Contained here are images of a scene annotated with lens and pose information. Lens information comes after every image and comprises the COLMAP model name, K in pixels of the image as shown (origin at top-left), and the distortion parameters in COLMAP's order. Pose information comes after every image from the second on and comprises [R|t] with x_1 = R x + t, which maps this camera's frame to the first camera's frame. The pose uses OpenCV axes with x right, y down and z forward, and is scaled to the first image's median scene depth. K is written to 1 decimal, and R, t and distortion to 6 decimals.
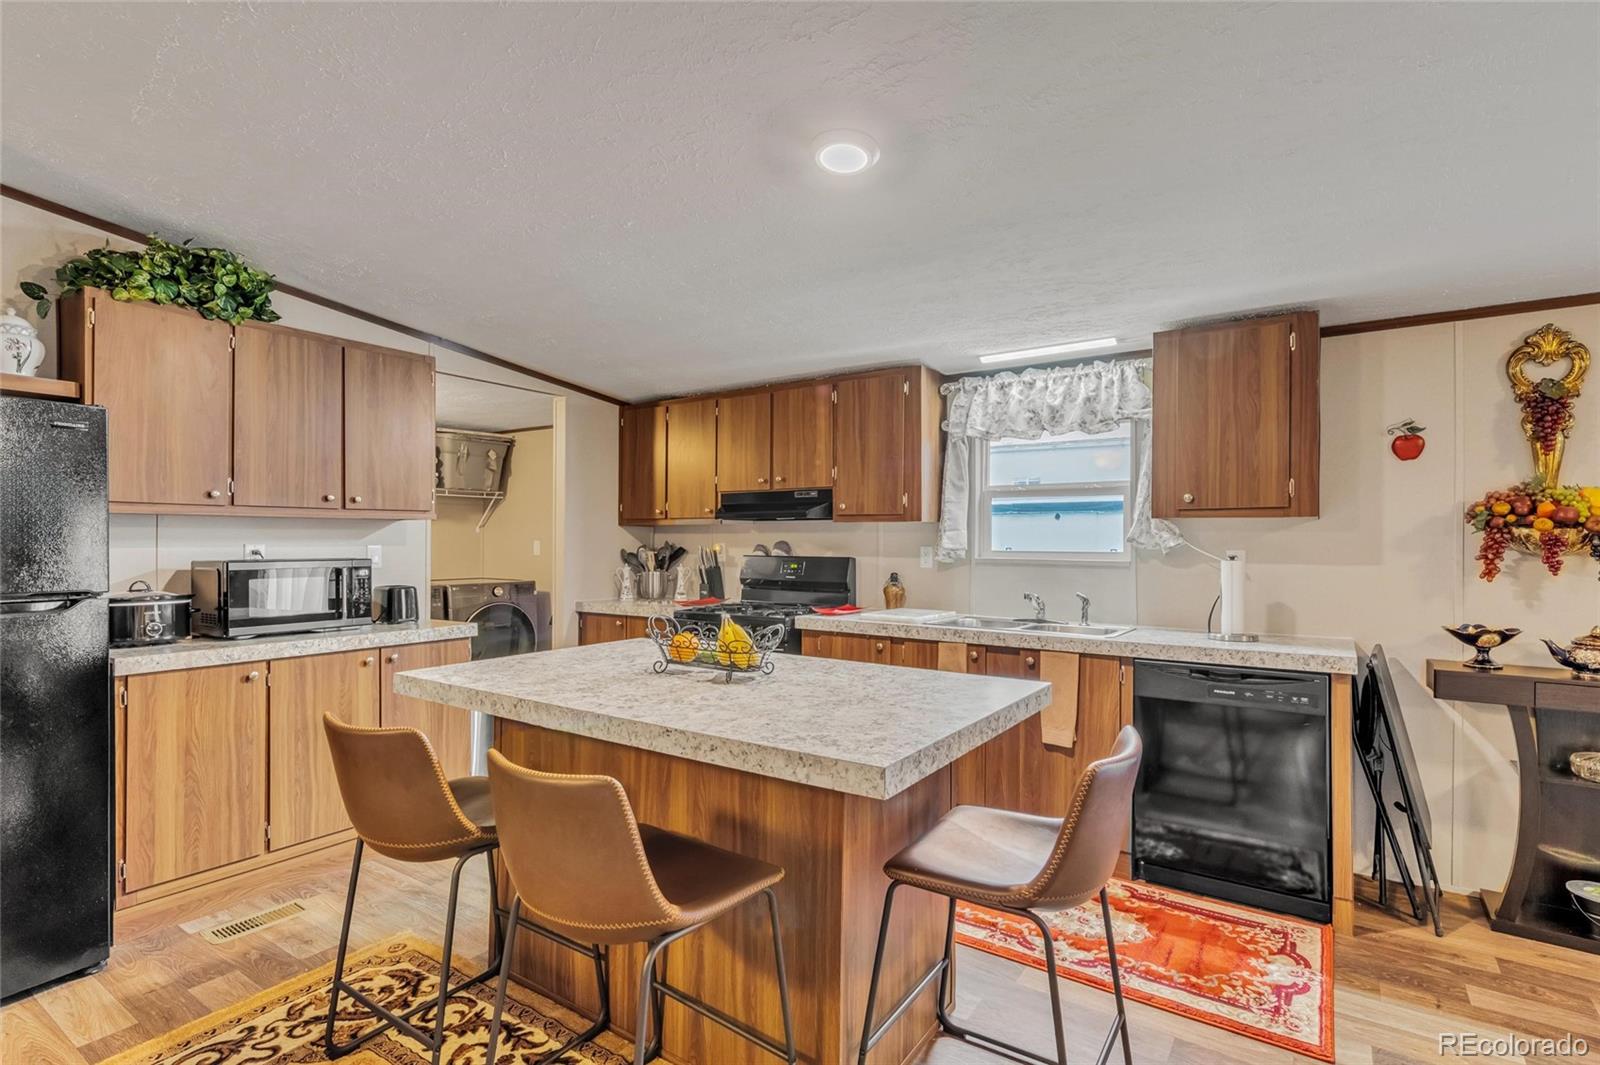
lens RADIAL K [[770.4, 0, 802.6], [0, 770.4, 543.0], [0, 0, 1]] dist [0.010190, -0.003805]
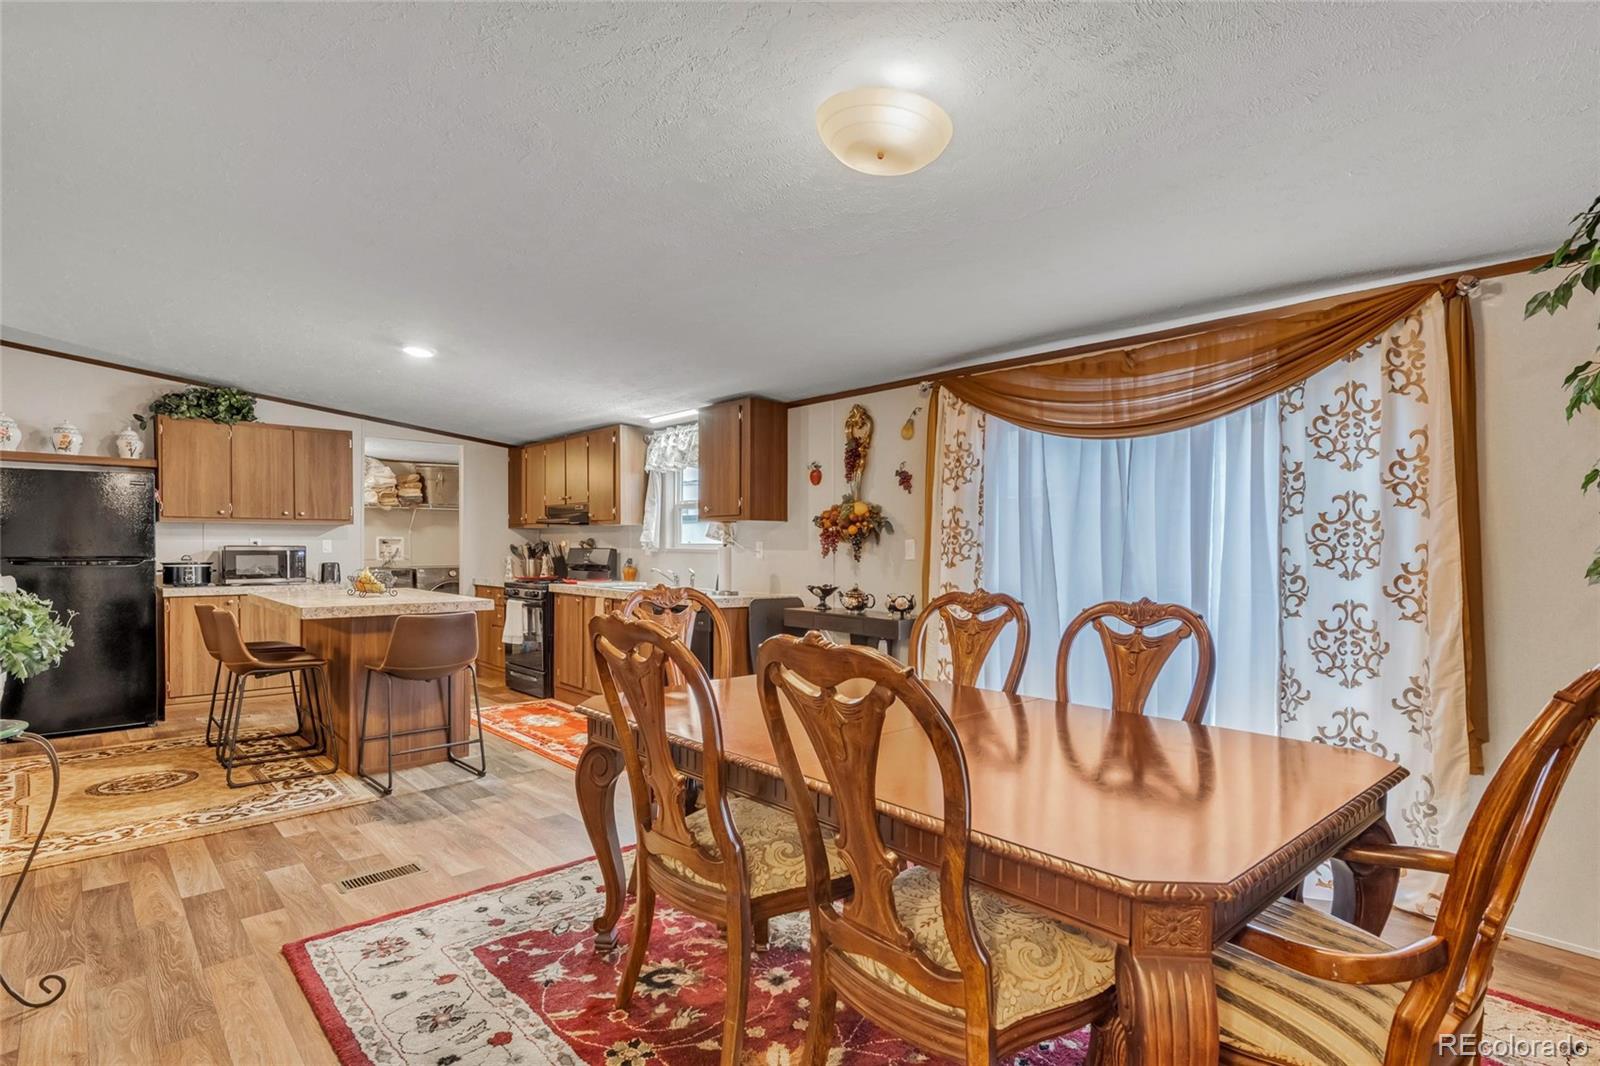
lens RADIAL K [[814.8, 0, 804.4], [0, 814.8, 562.6], [0, 0, 1]] dist [0.005327, 0.000517]
pose [[0.972865, 0.005879, -0.231298, 1.084883], [-0.002084, 0.999859, 0.016648, 0.025576], [0.231363, -0.015714, 0.972741, -0.635857]]
